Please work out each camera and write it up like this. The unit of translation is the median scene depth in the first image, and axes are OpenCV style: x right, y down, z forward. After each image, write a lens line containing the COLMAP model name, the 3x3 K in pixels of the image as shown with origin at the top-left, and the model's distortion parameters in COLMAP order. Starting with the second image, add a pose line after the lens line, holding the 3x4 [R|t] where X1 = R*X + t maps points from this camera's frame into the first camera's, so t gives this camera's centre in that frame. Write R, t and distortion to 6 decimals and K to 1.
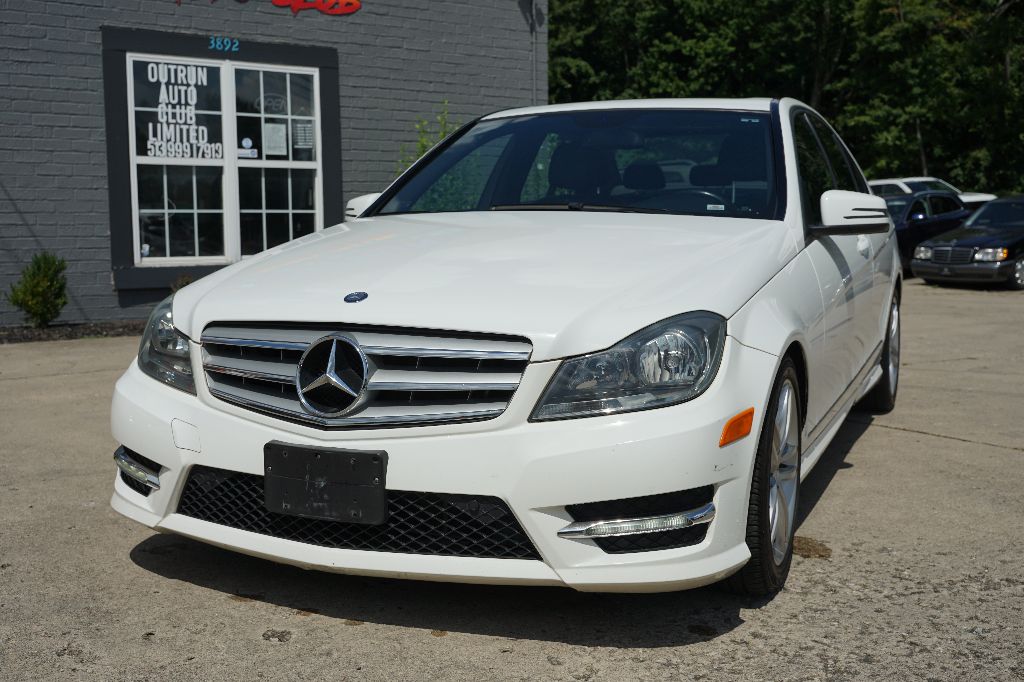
lens RADIAL K [[1174.2, 0, 520.5], [0, 1174.2, 342.9], [0, 0, 1]] dist [0.000359, 0.000000]
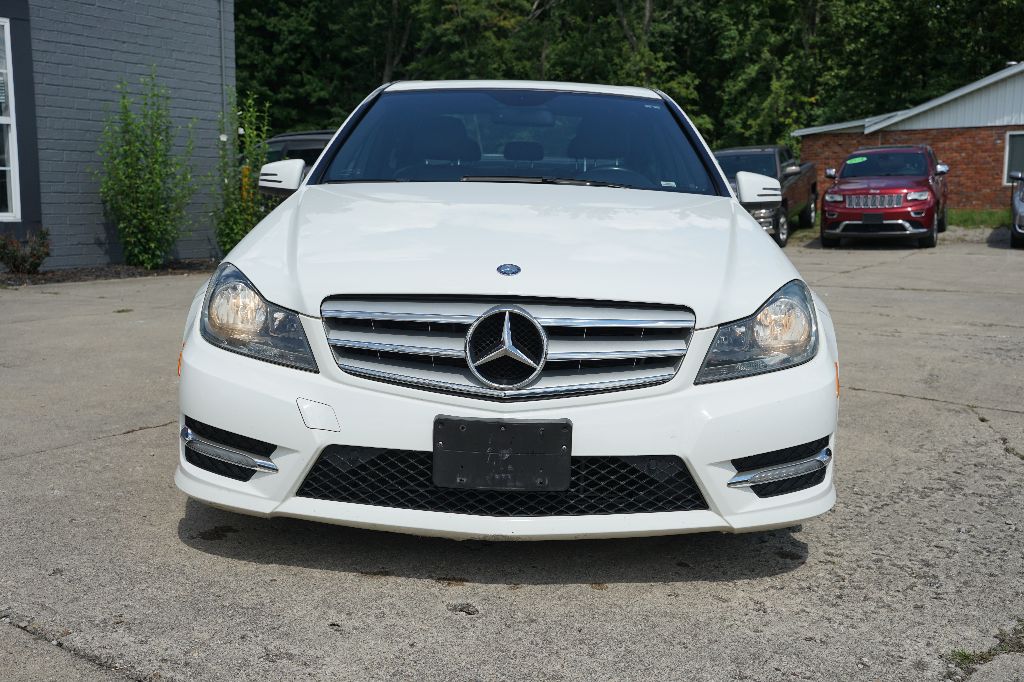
lens RADIAL K [[1025.4, 0, 530.3], [0, 1025.4, 361.0], [0, 0, 1]] dist [-0.015363, 0.000000]
pose [[0.921833, -0.040907, 0.385423, -0.428667], [0.014828, 0.997409, 0.070394, -0.020501], [-0.387304, -0.059176, 0.920051, 0.160935]]
